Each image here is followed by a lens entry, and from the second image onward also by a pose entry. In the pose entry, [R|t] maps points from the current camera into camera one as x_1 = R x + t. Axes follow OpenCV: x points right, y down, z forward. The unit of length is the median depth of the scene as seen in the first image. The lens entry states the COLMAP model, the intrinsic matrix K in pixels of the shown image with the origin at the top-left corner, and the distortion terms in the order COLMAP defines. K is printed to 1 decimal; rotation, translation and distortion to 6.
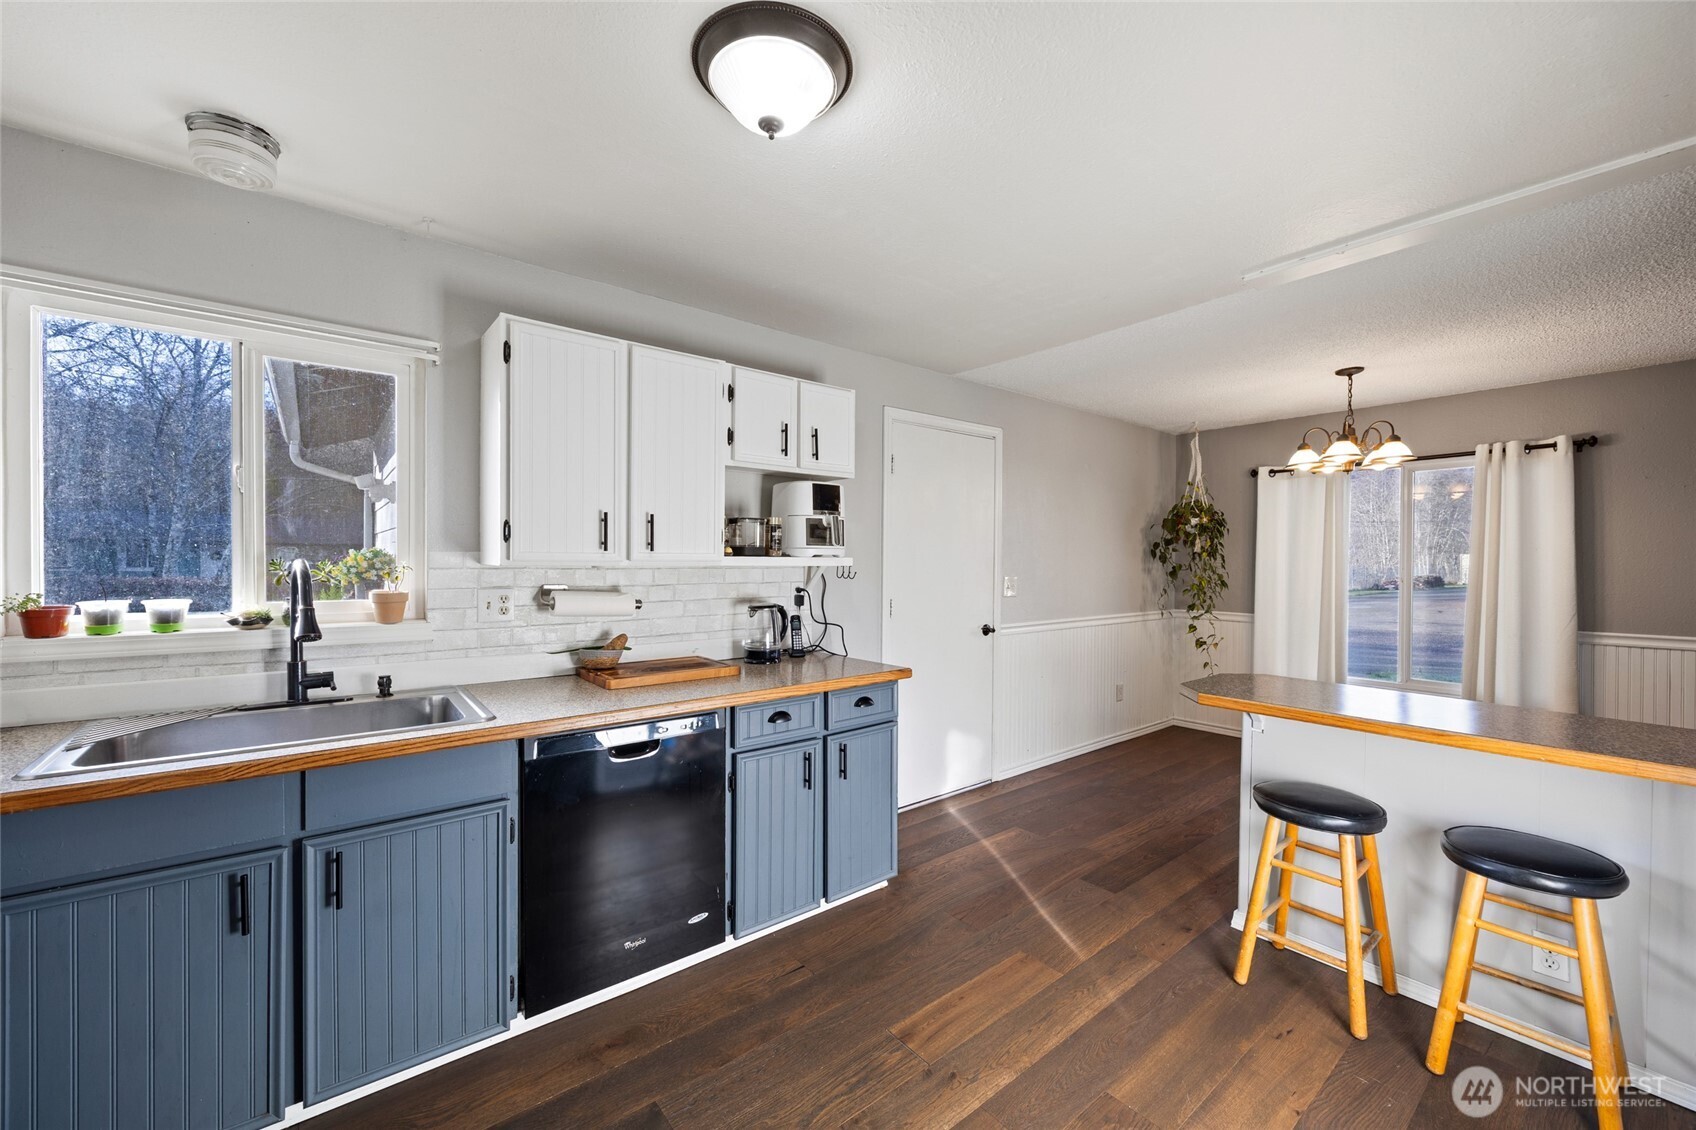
lens RADIAL K [[656.4, 0, 852.9], [0, 656.4, 569.0], [0, 0, 1]] dist [-0.006159, 0.000917]
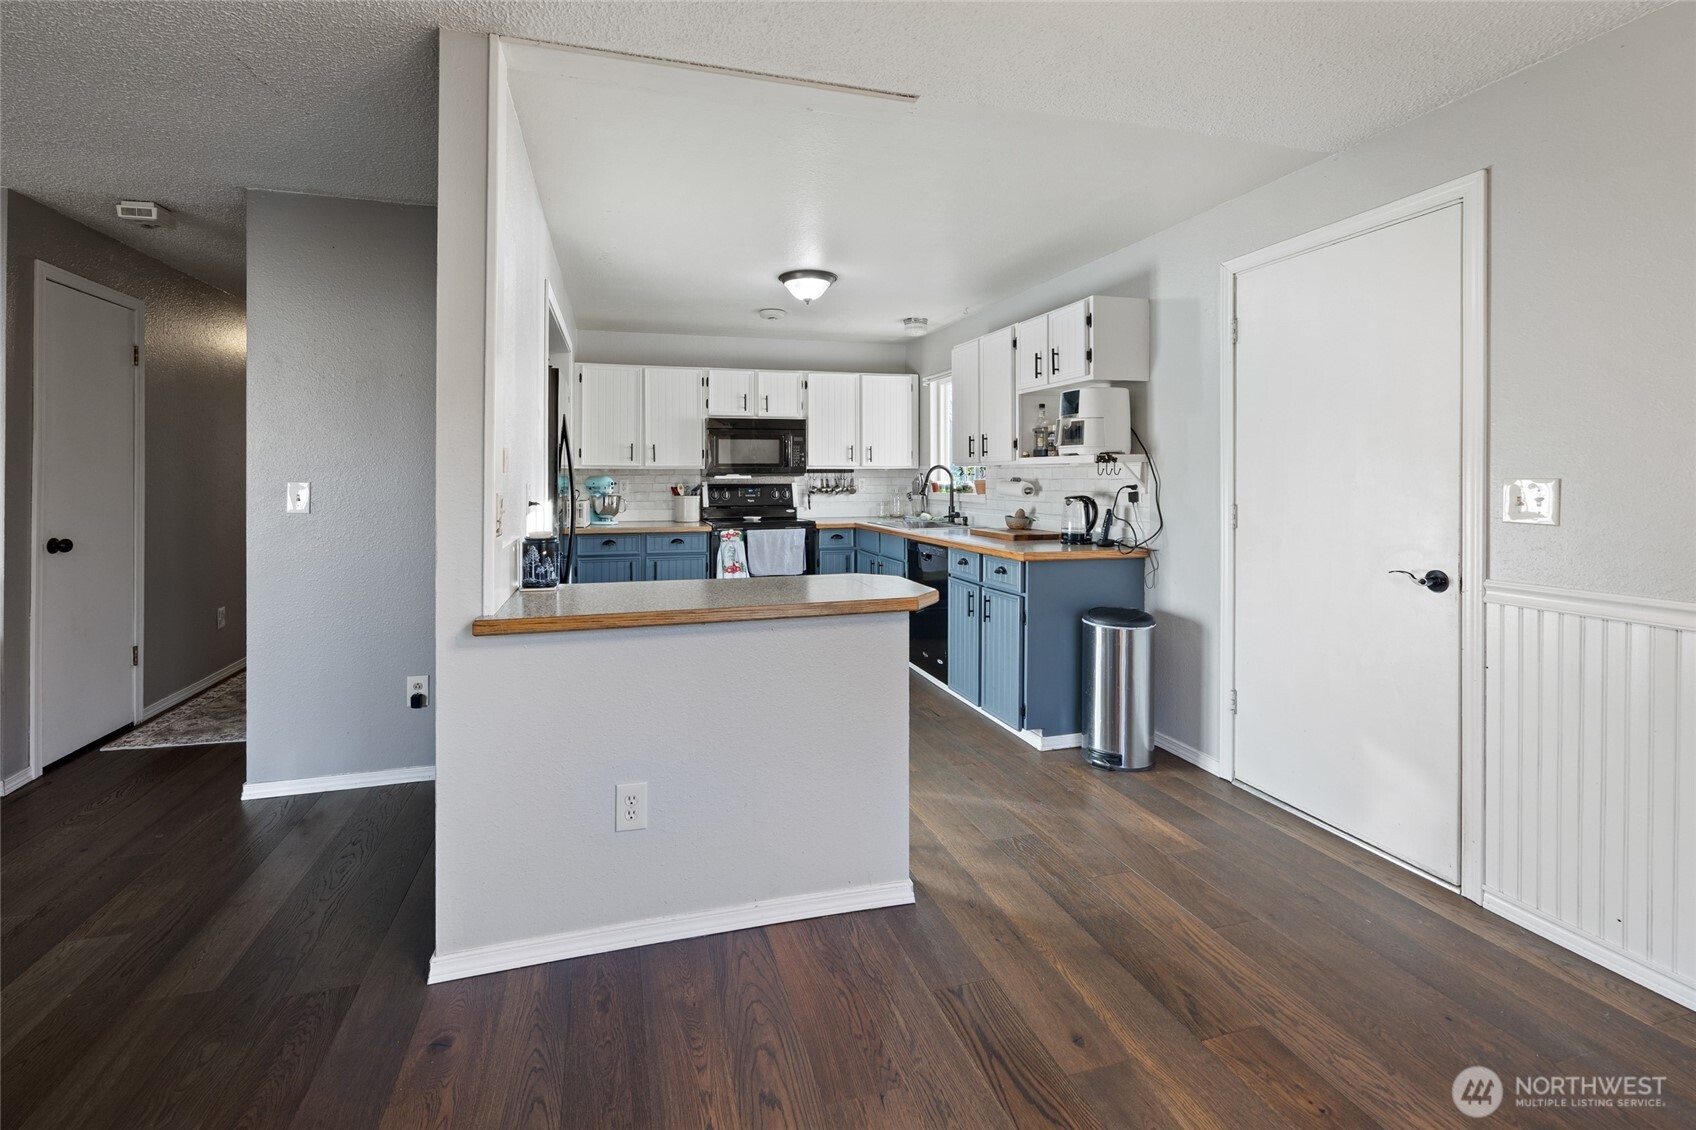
lens RADIAL K [[739.5, 0, 823.5], [0, 739.5, 481.6], [0, 0, 1]] dist [-0.004296, 0.000153]
pose [[-0.384961, 0.004438, -0.922922, 1.376582], [-0.010430, 0.999904, 0.009159, 0.021054], [0.922874, 0.013152, -0.384878, 1.164374]]
